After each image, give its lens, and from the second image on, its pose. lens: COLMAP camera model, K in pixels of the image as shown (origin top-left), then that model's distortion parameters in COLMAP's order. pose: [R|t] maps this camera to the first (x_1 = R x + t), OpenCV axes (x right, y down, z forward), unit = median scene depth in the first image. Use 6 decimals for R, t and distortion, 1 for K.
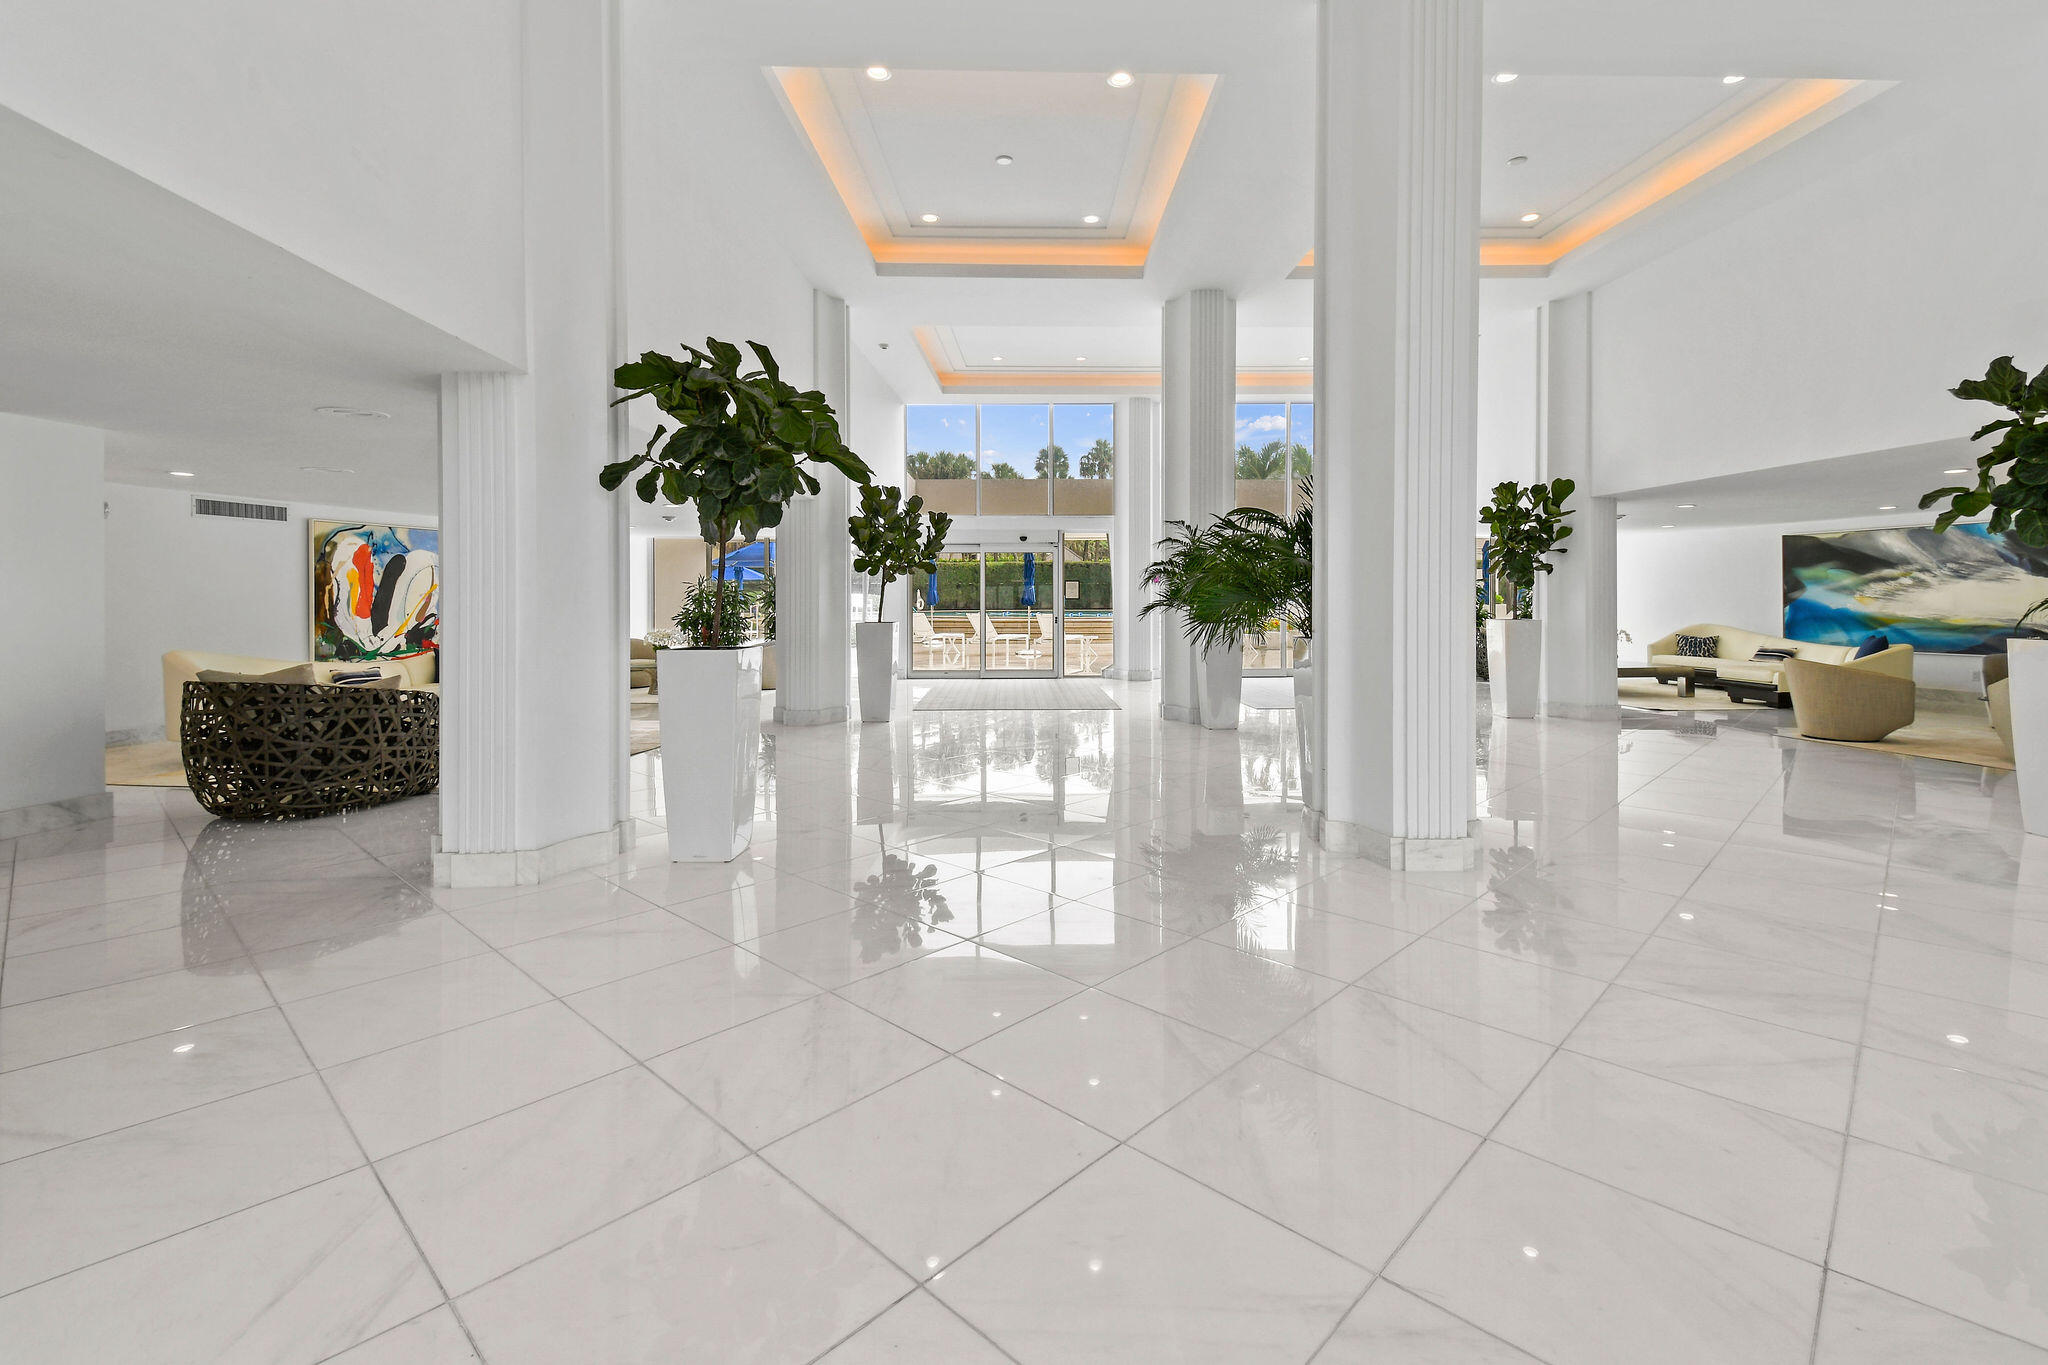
lens RADIAL K [[912.7, 0, 1030.8], [0, 912.7, 617.8], [0, 0, 1]] dist [0.032798, -0.000306]
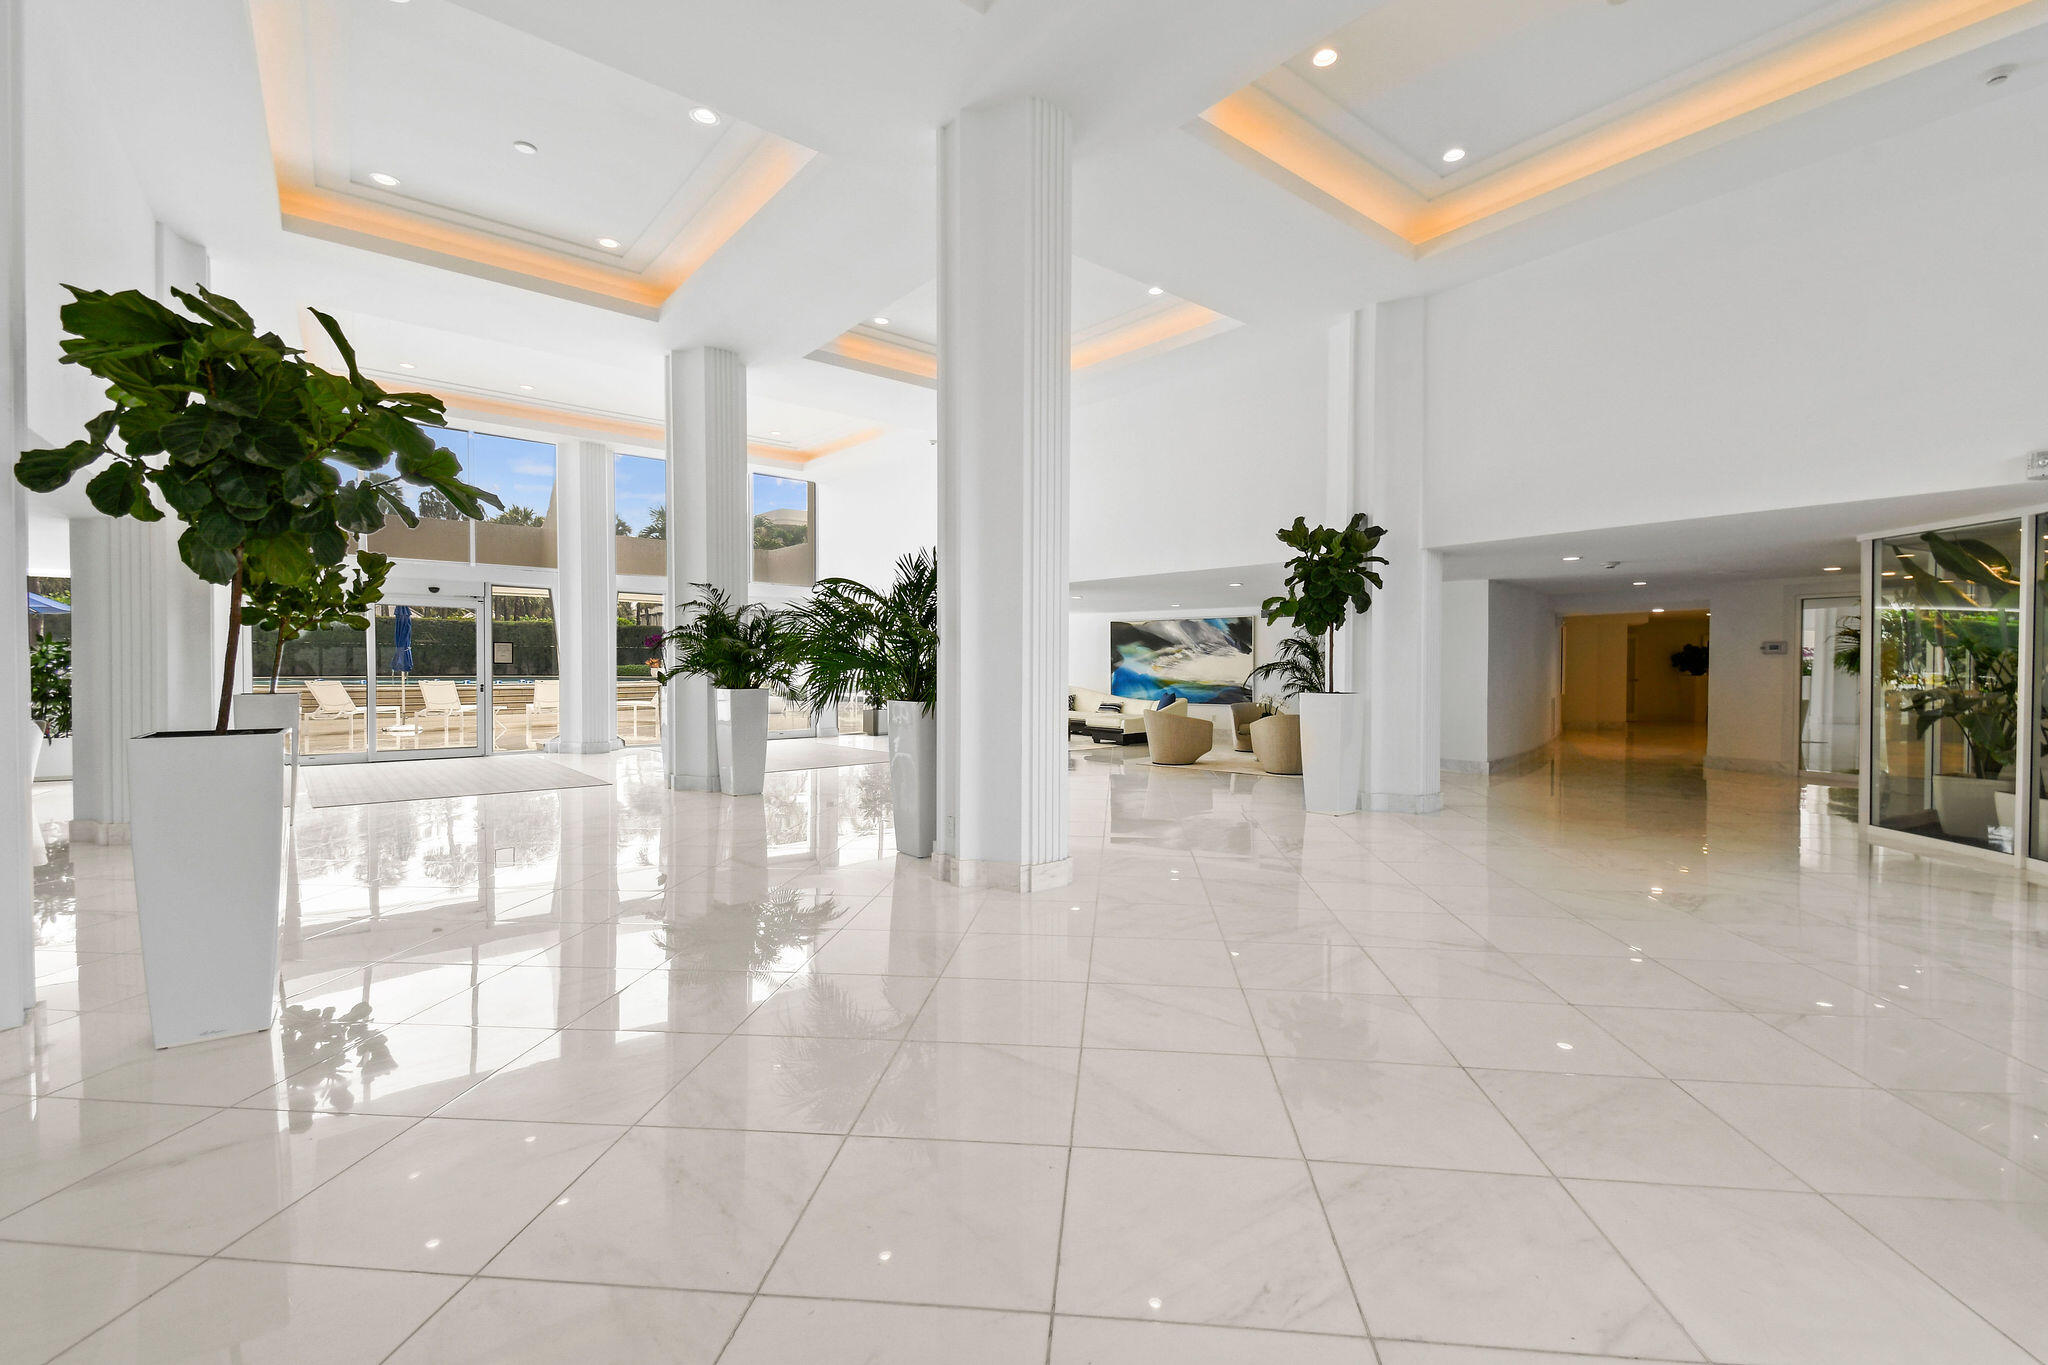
lens RADIAL K [[889.4, 0, 1024.0], [0, 889.4, 682.5], [0, 0, 1]] dist [0.055343, -0.000216]
pose [[0.799400, -0.006425, 0.600765, -0.113142], [0.006991, 0.999975, 0.001392, -0.000369], [-0.600759, 0.003087, 0.799424, 0.026547]]
